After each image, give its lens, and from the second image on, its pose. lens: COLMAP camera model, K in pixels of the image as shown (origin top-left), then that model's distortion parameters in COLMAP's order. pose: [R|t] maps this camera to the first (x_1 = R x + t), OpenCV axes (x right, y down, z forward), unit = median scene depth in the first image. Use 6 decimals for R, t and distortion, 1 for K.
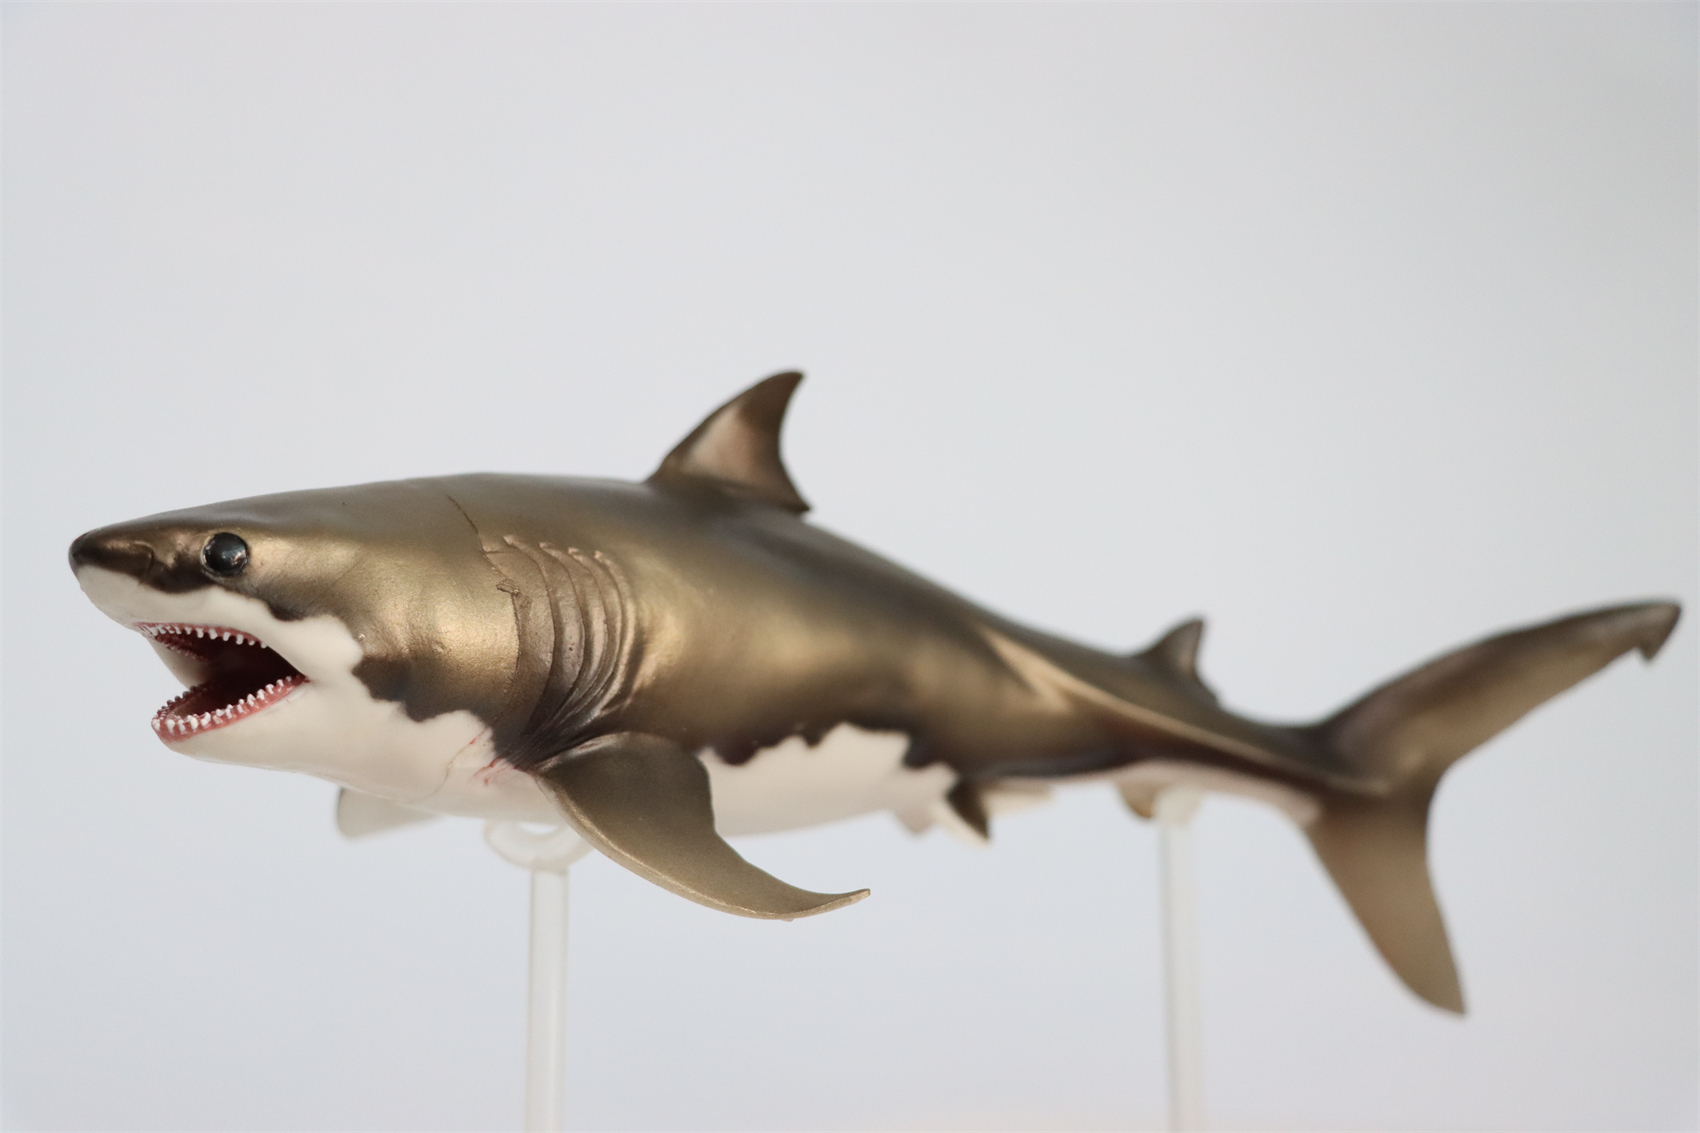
lens RADIAL K [[3176.4, 0, 850.0], [0, 3176.4, 566.5], [0, 0, 1]] dist [-0.047063, 0.036652]
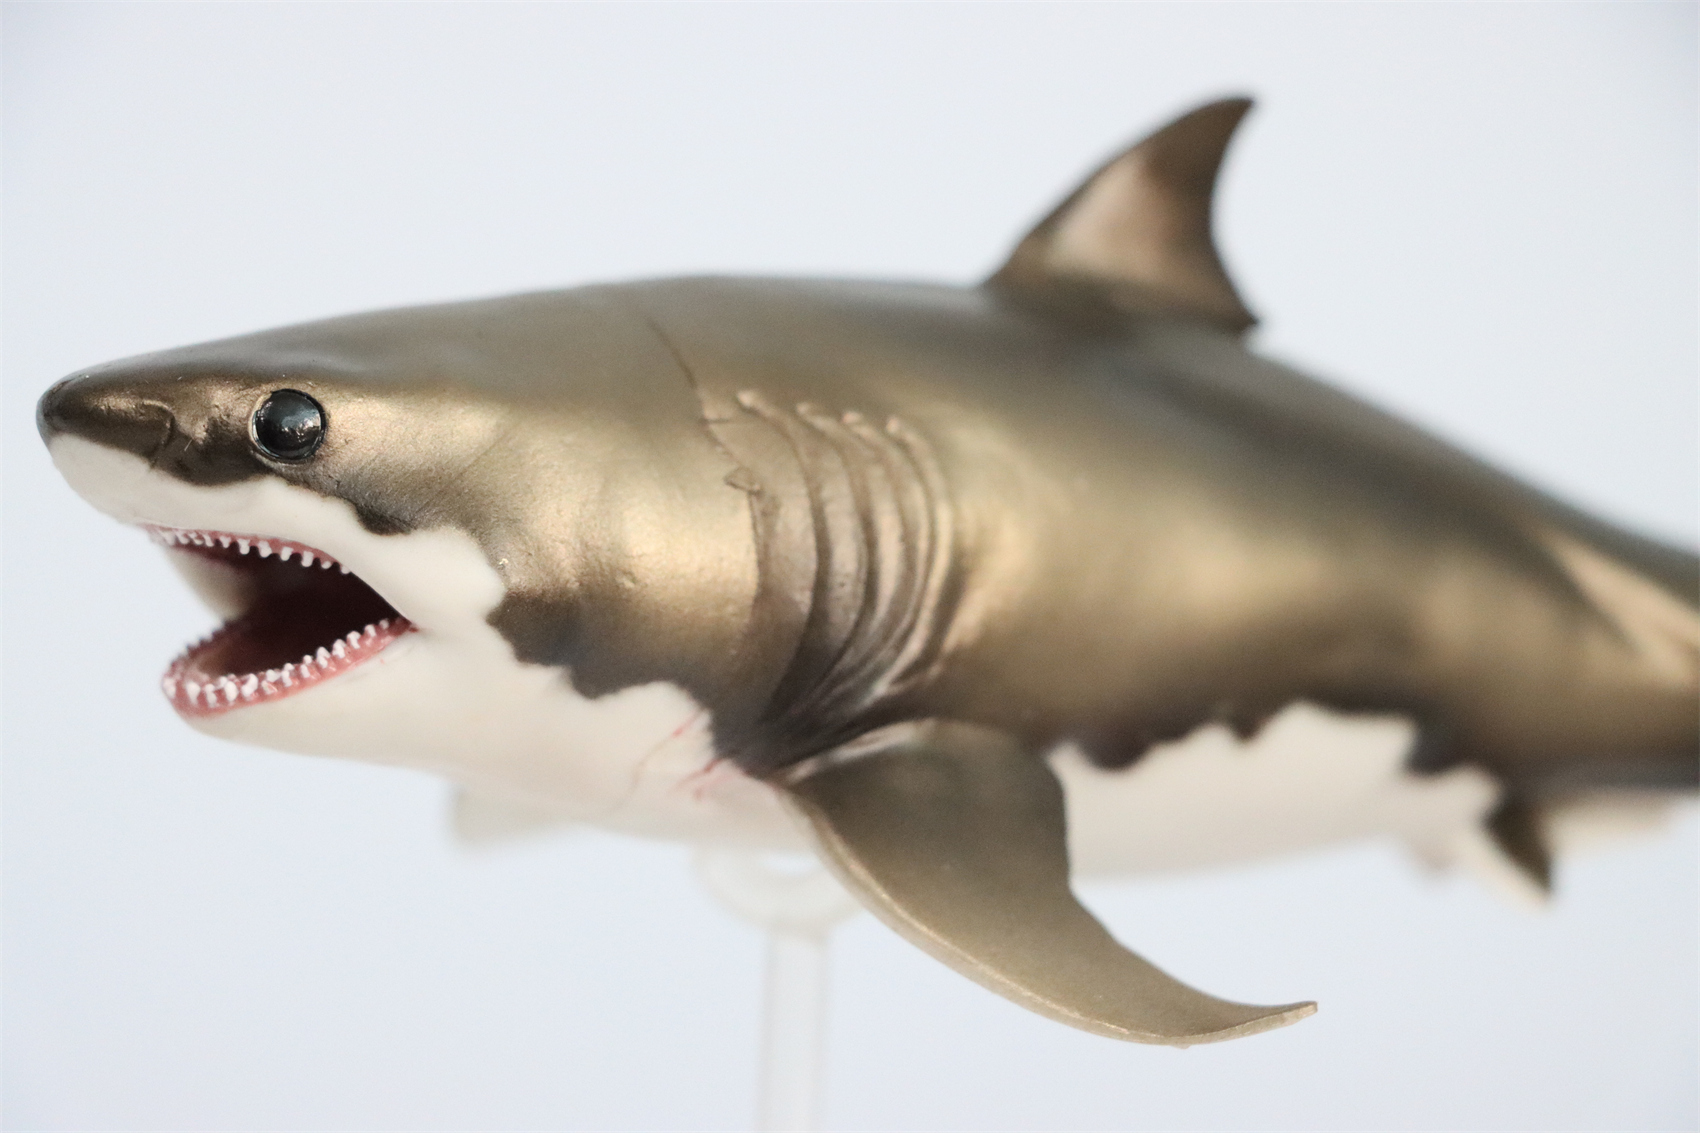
lens RADIAL K [[7055.9, 0, 850.0], [0, 7055.9, 566.5], [0, 0, 1]] dist [0.002872, -1.884126]
pose [[0.994856, 0.037324, -0.094174, 0.040938], [-0.029731, 0.996288, 0.080786, -0.087392], [0.096840, -0.077570, 0.992273, -0.343635]]
